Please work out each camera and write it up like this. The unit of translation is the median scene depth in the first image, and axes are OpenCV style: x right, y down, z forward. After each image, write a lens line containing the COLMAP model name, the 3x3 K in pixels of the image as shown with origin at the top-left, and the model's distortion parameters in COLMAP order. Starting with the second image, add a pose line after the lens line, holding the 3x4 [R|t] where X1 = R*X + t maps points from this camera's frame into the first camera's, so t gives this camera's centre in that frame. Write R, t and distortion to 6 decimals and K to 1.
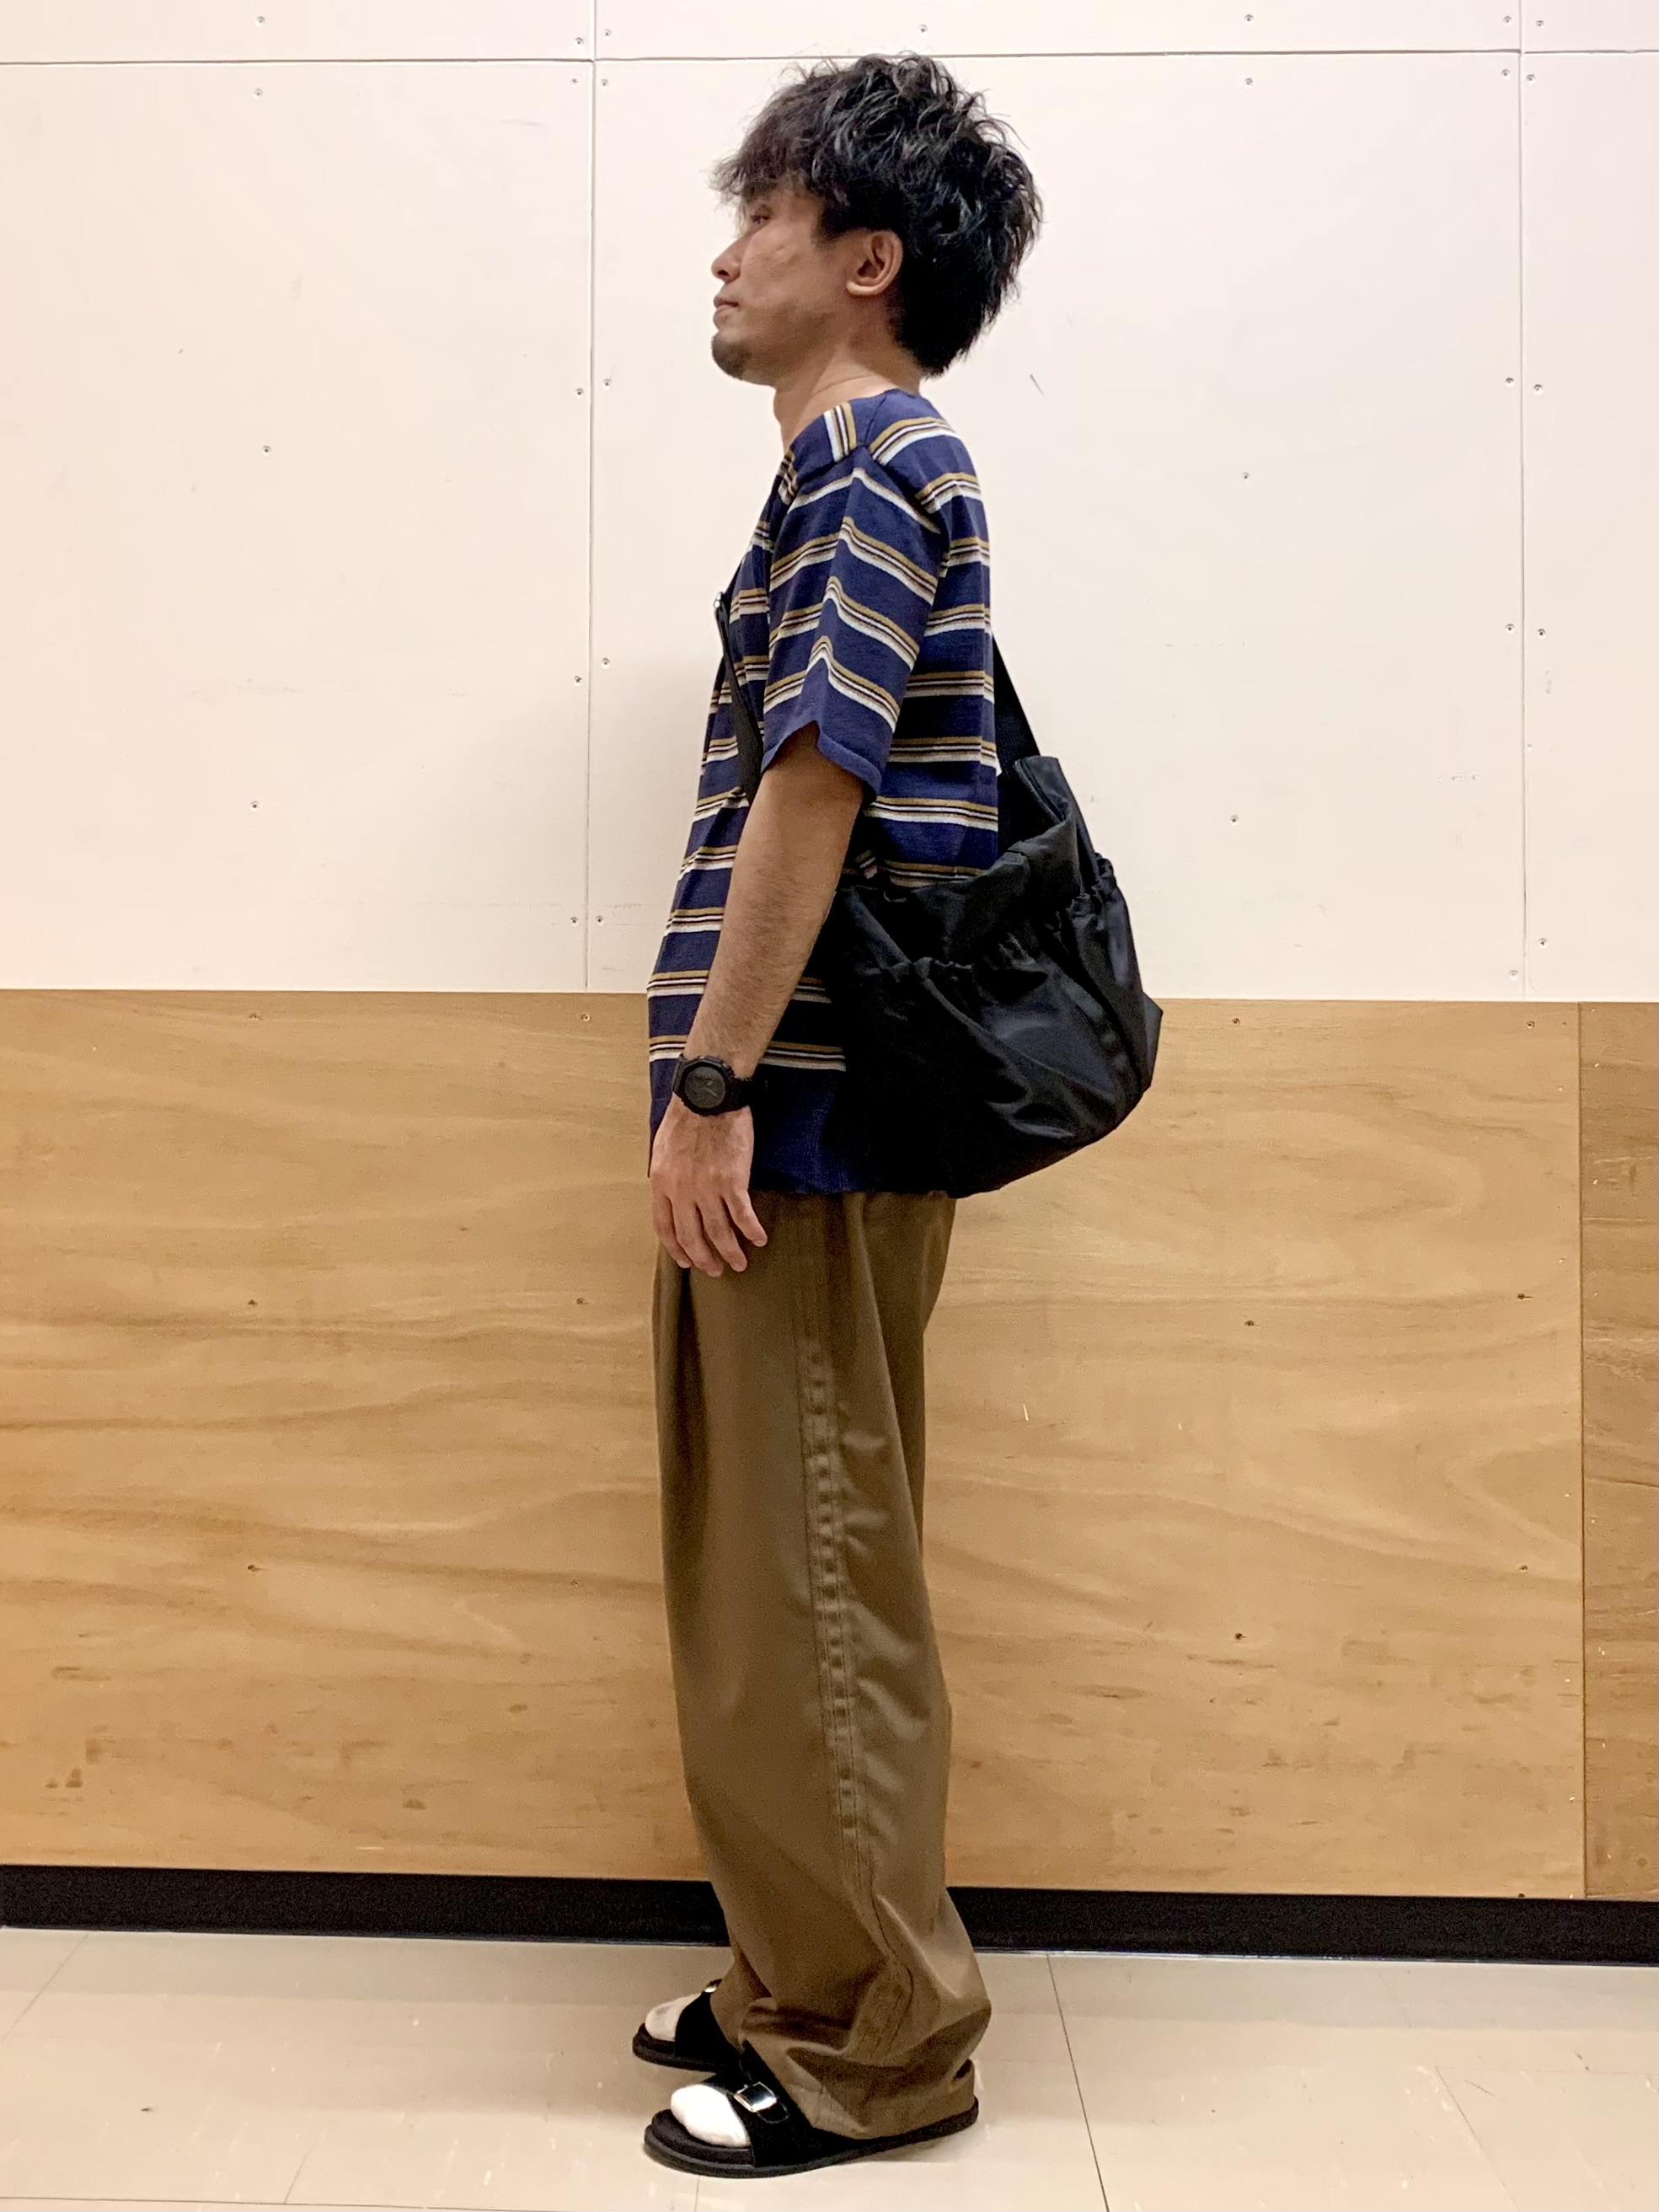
lens RADIAL K [[1677.4, 0, 842.3], [0, 1677.4, 1093.5], [0, 0, 1]] dist [0.000822, -0.000980]
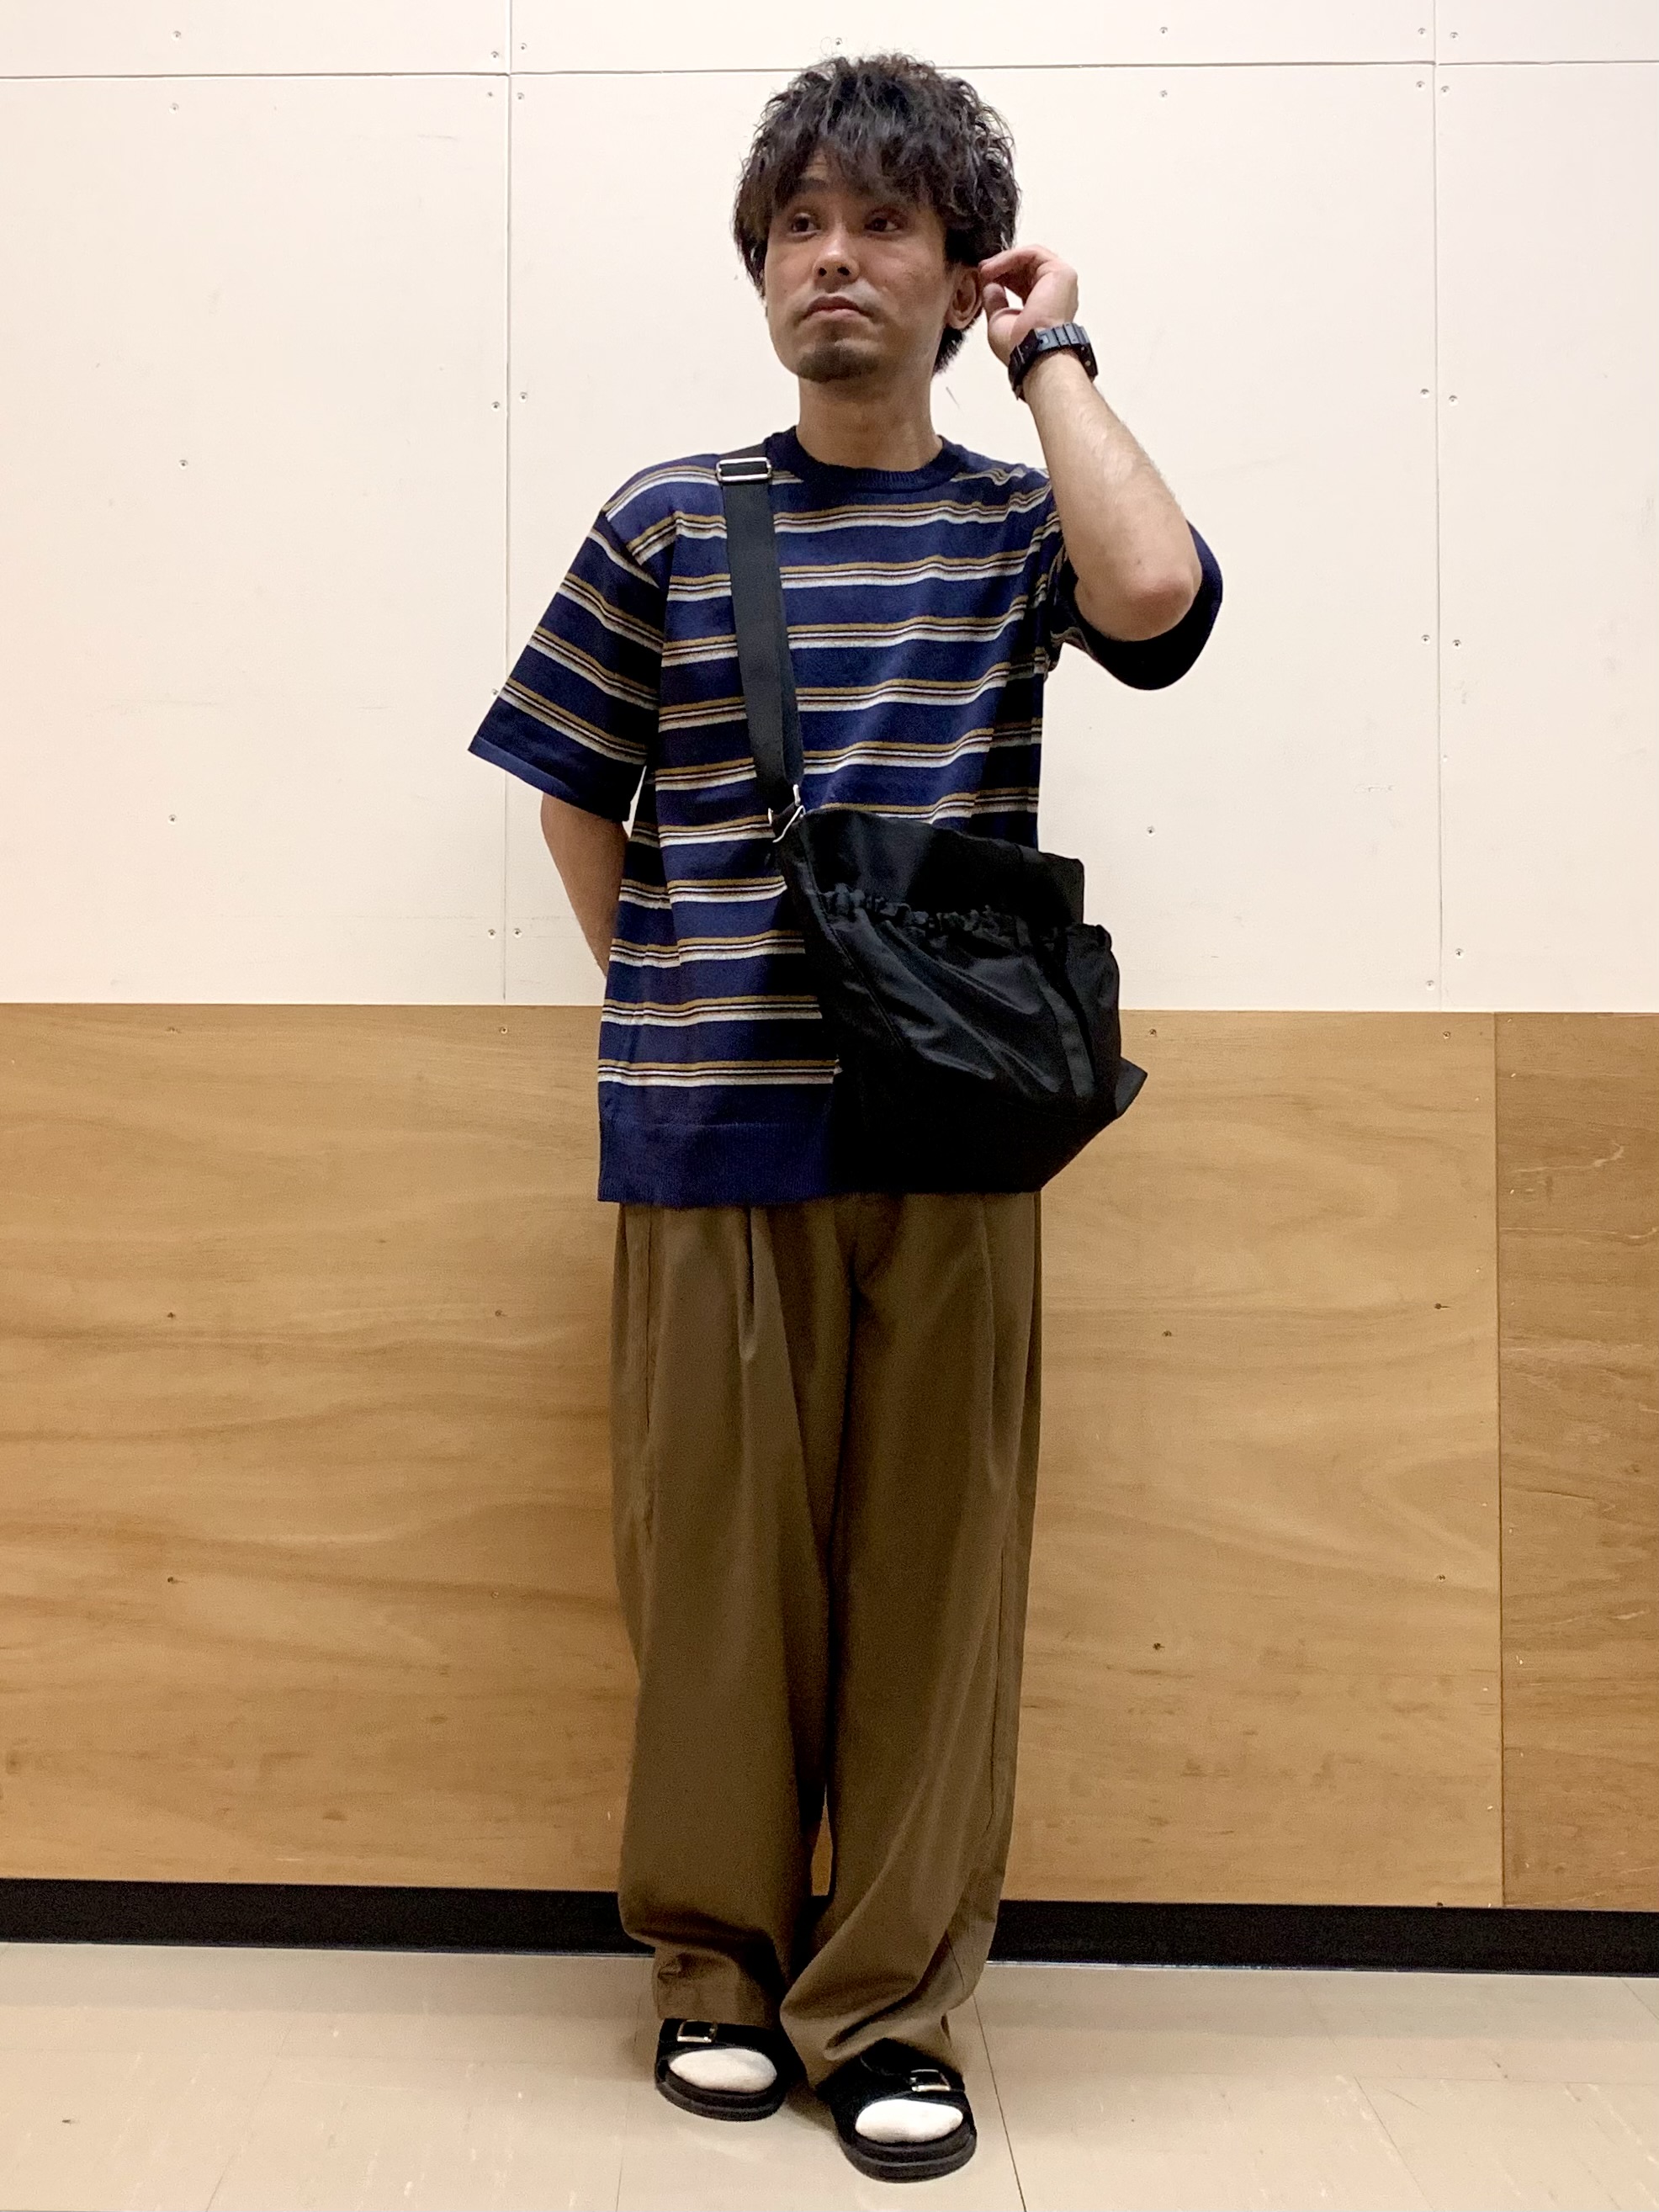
lens RADIAL K [[1677.4, 0, 877.4], [0, 1677.4, 1106.3], [0, 0, 1]] dist [0.000822, -0.000980]
pose [[0.999998, -0.002132, 0.000092, 0.070068], [0.002132, 0.999998, -0.000038, 0.000899], [-0.000092, 0.000038, 1.000000, -0.001481]]
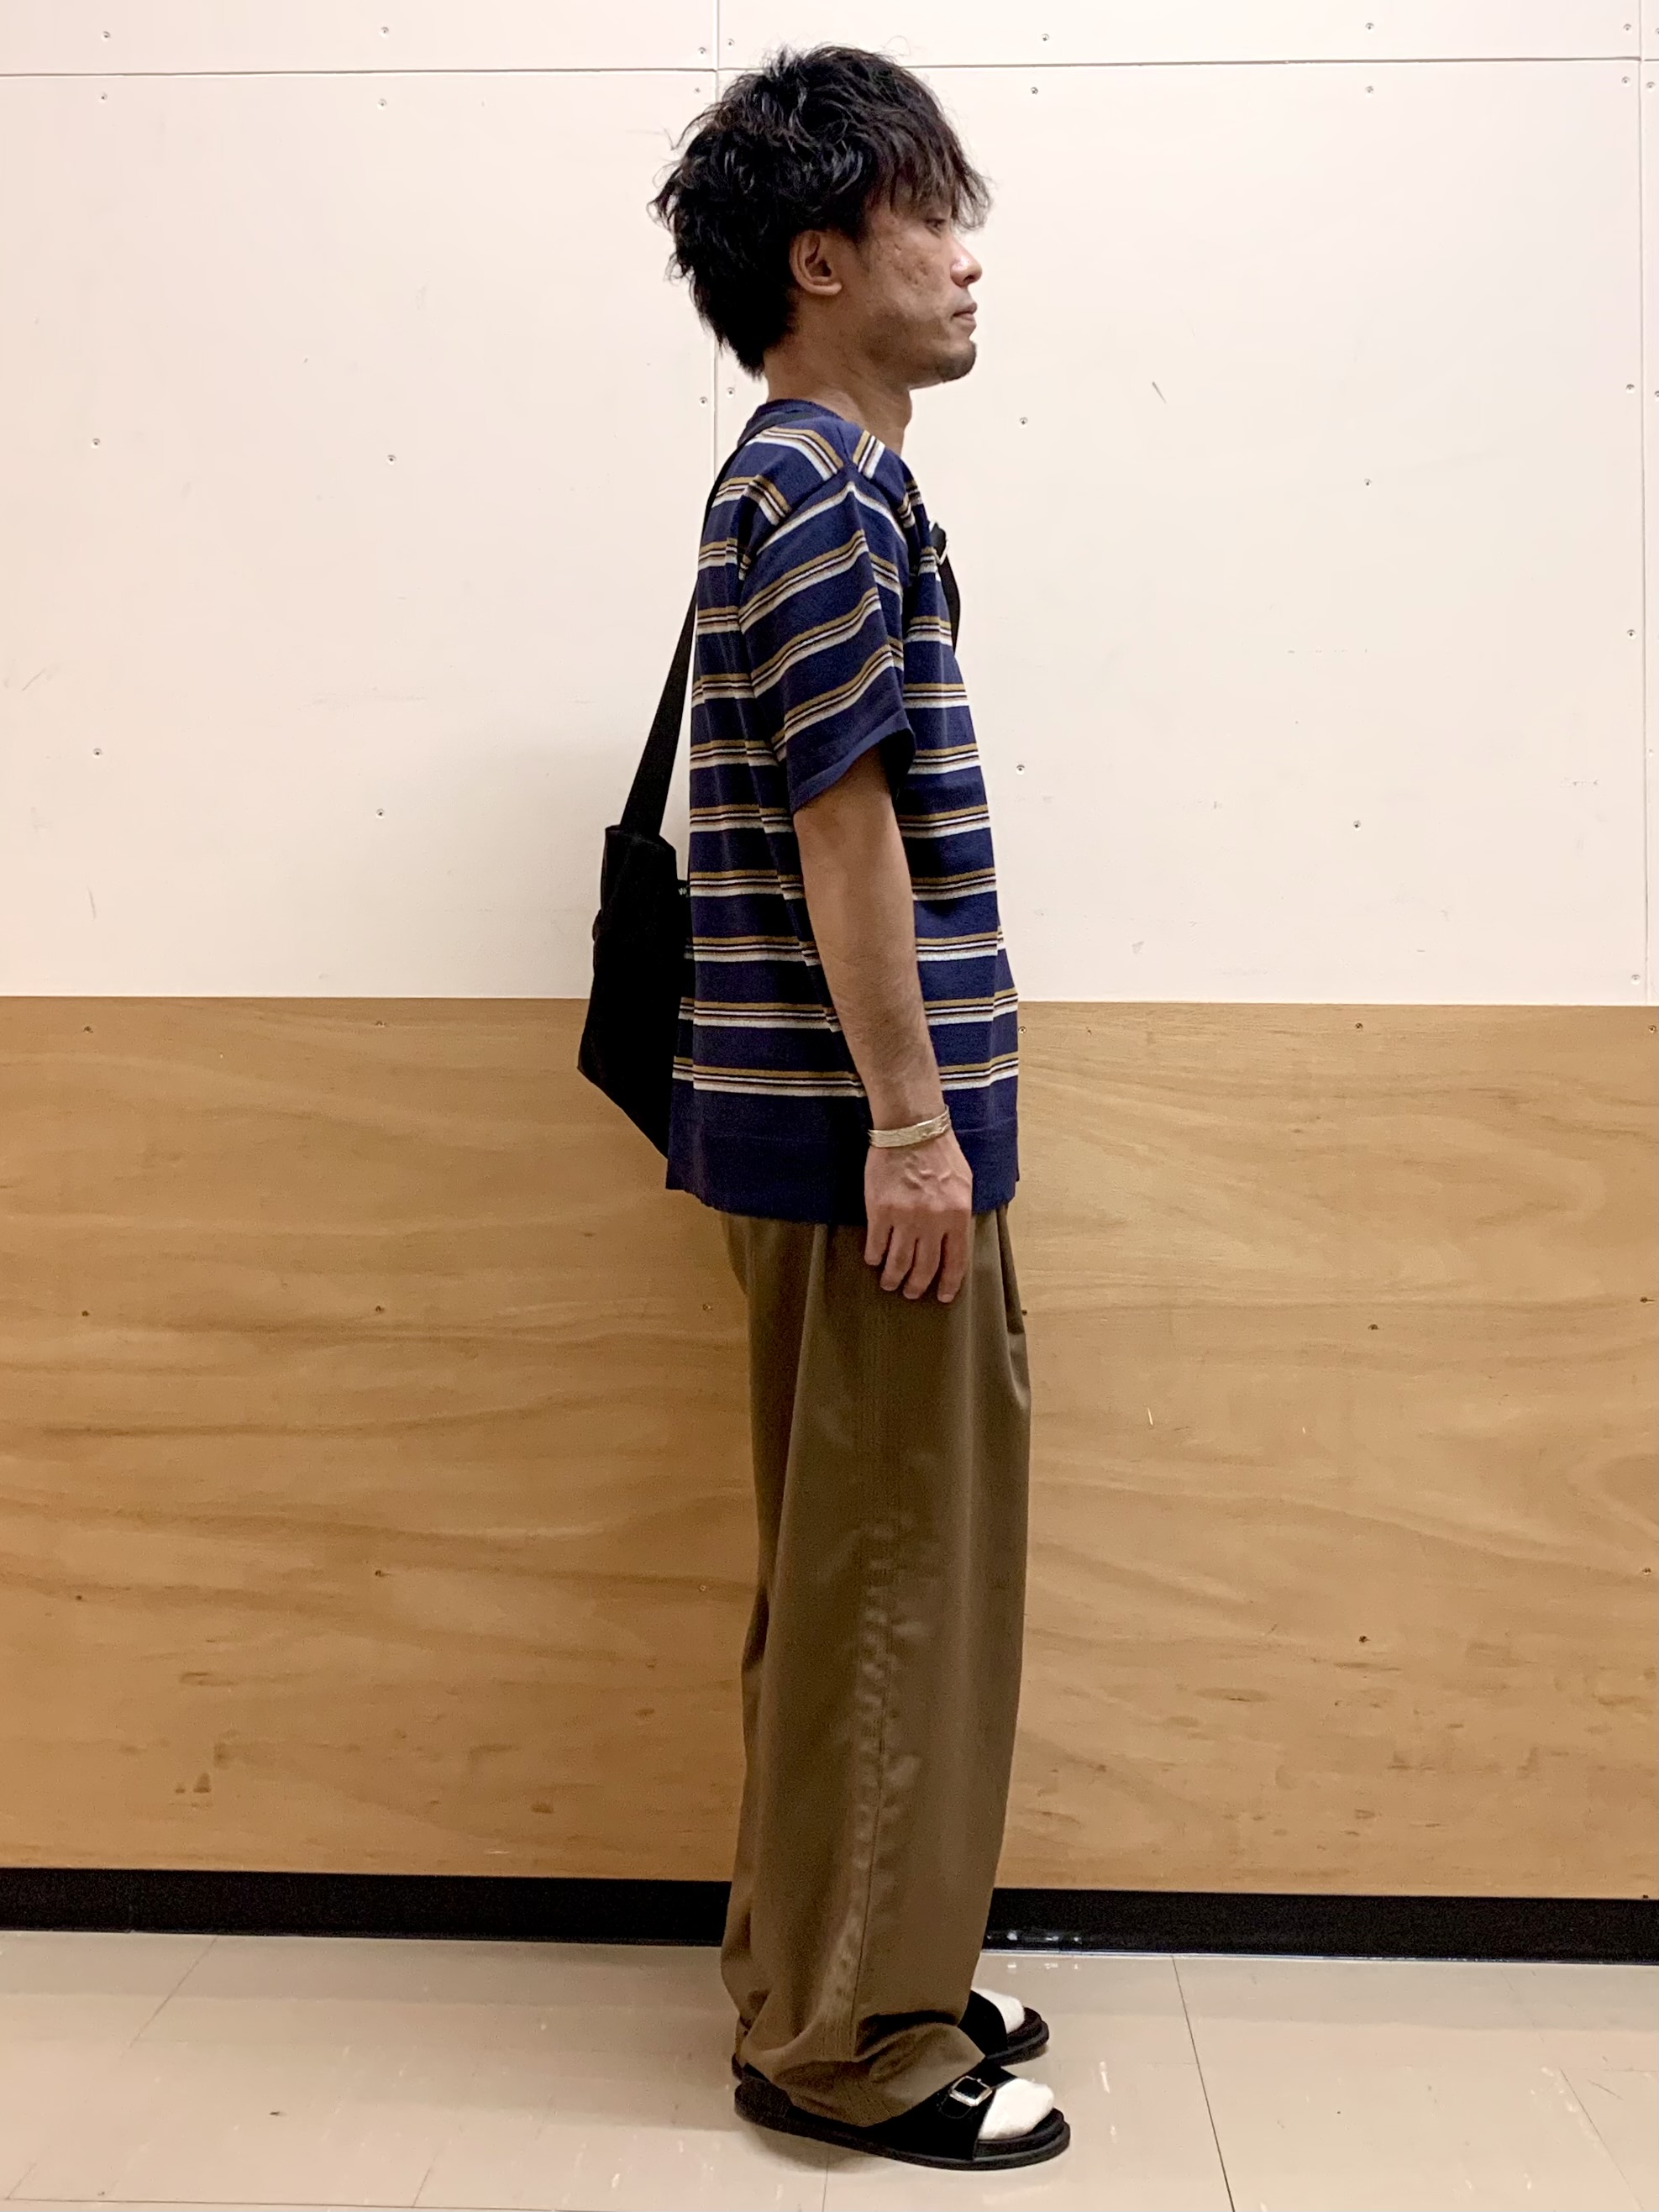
lens RADIAL K [[1677.4, 0, 730.3], [0, 1677.4, 1093.3], [0, 0, 1]] dist [0.000822, -0.000980]
pose [[0.999998, -0.002177, 0.000179, -0.141576], [0.002177, 0.999998, -0.000130, -0.003596], [-0.000178, 0.000130, 1.000000, -0.003212]]
